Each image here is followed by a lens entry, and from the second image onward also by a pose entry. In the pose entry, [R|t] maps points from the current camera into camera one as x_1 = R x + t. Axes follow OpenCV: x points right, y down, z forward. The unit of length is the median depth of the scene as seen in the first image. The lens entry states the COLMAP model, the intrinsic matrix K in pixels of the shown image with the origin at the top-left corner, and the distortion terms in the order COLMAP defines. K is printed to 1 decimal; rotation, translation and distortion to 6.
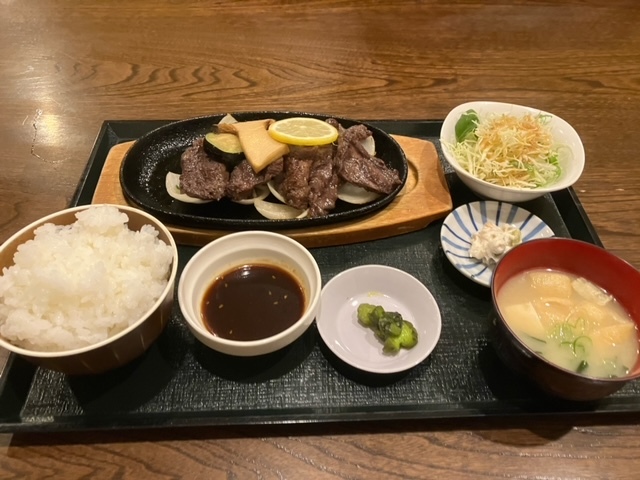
lens RADIAL K [[518.7, 0, 321.0], [0, 518.7, 243.2], [0, 0, 1]] dist [0.050204, -0.025384]
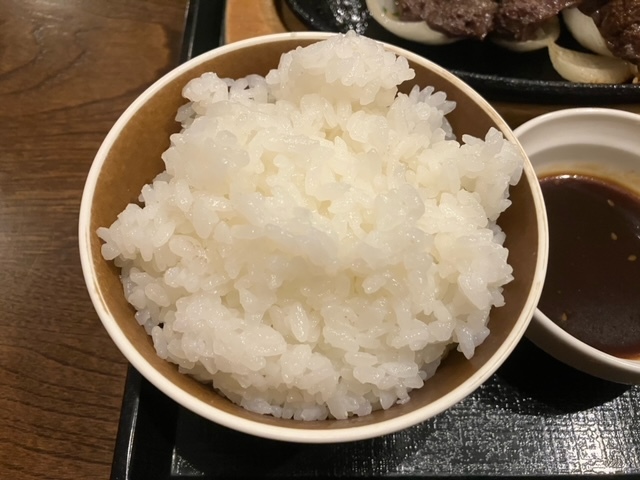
lens RADIAL K [[531.9, 0, 322.0], [0, 531.9, 243.5], [0, 0, 1]] dist [0.015146, -0.026378]
pose [[0.999081, 0.040321, 0.014557, -0.343060], [-0.042676, 0.967636, 0.248717, -0.011987], [-0.004057, -0.249110, 0.968467, 0.435122]]
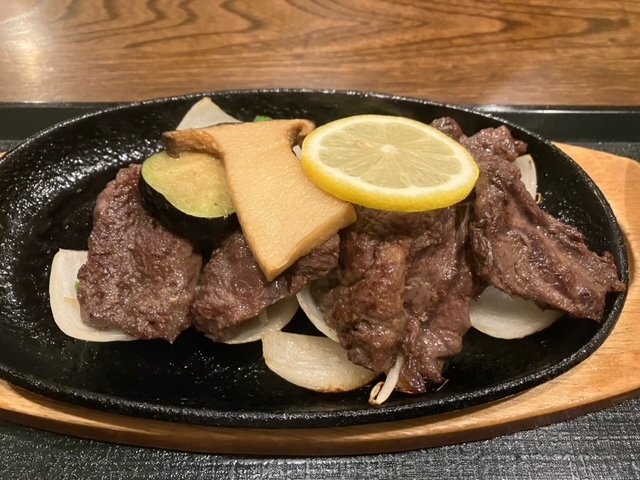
lens RADIAL K [[531.9, 0, 318.7], [0, 531.9, 236.6], [0, 0, 1]] dist [0.015146, -0.026378]
pose [[0.999870, 0.015195, -0.005336, -0.083704], [-0.014599, 0.995076, 0.098030, -0.196056], [0.006800, -0.097940, 0.995169, 0.593963]]
